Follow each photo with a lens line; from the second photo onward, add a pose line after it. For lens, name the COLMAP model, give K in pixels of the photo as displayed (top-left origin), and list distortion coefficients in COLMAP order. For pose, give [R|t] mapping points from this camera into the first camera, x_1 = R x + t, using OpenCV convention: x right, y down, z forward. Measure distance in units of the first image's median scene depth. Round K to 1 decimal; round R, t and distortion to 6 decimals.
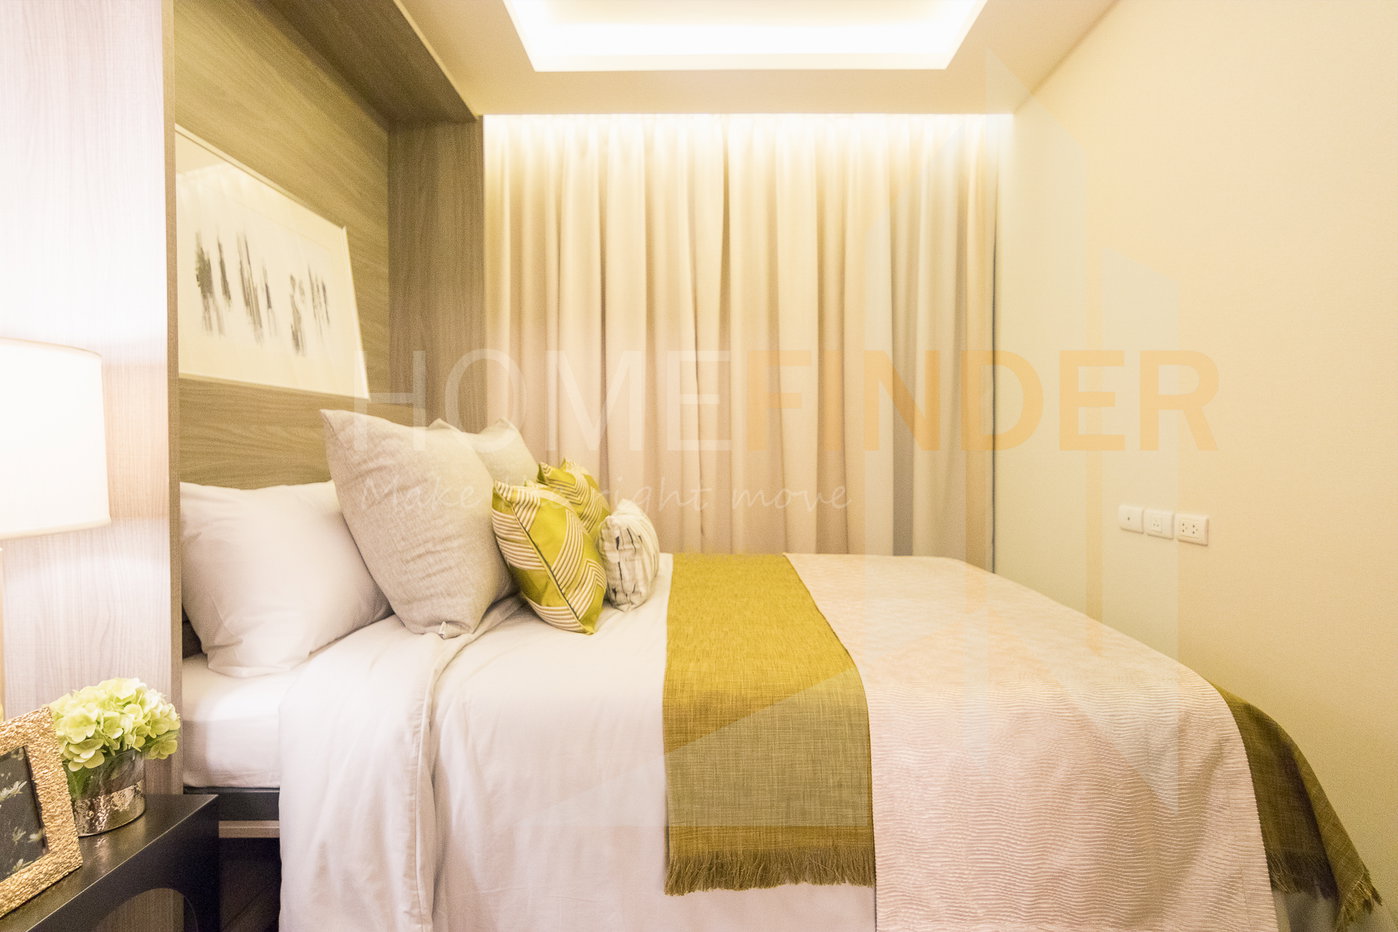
lens RADIAL K [[696.1, 0, 699.0], [0, 696.1, 466.0], [0, 0, 1]] dist [0.000183, 0.000572]
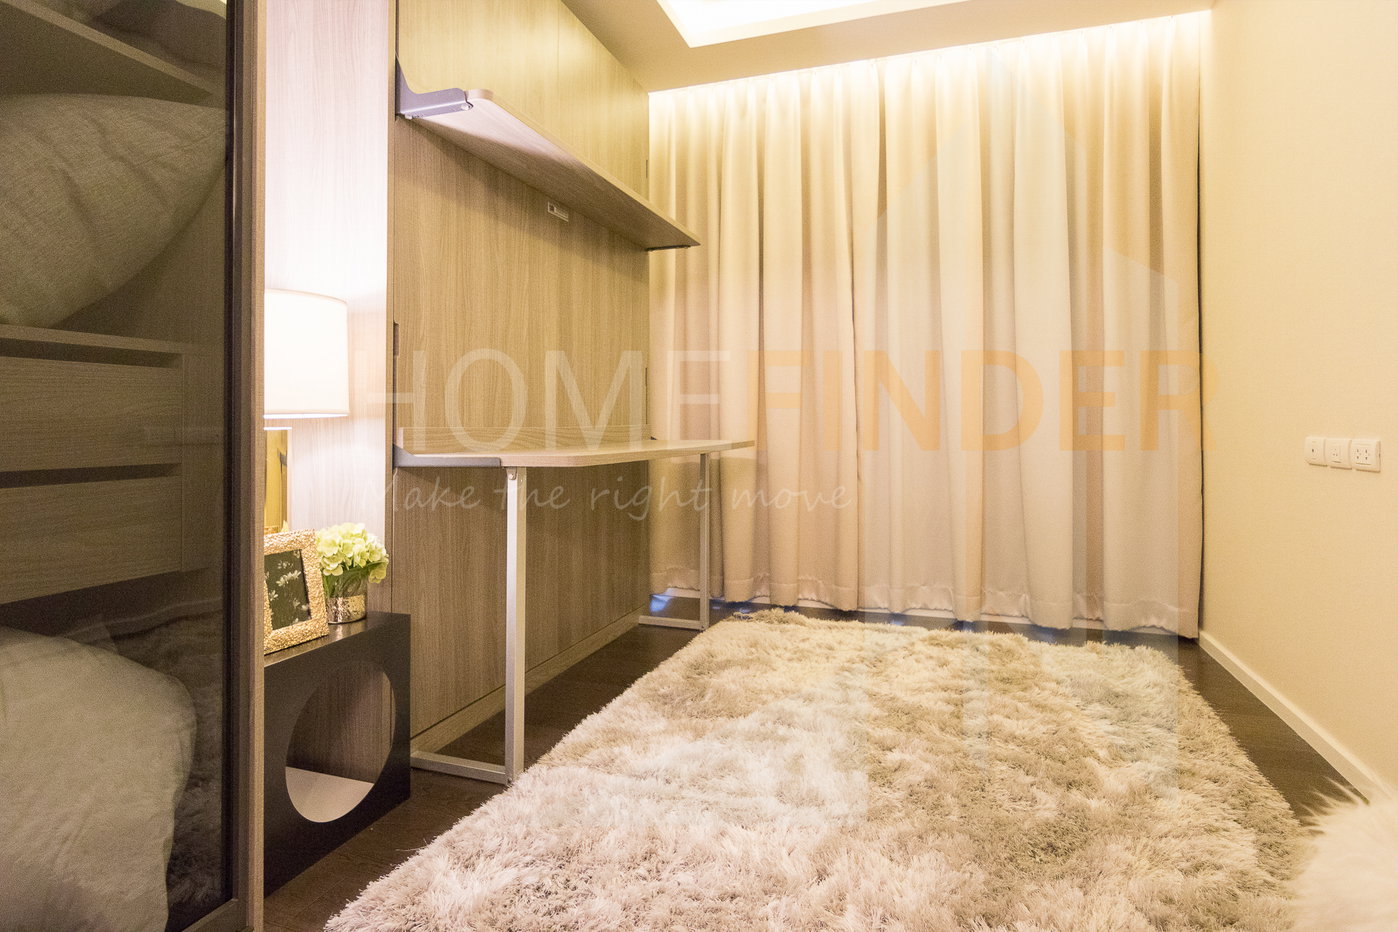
lens RADIAL K [[778.0, 0, 694.0], [0, 778.0, 403.4], [0, 0, 1]] dist [0.000129, 0.000059]
pose [[0.952096, -0.015033, -0.305428, 0.380136], [0.000138, 0.998812, -0.048733, 0.138973], [0.305798, 0.046356, 0.950967, -0.375730]]
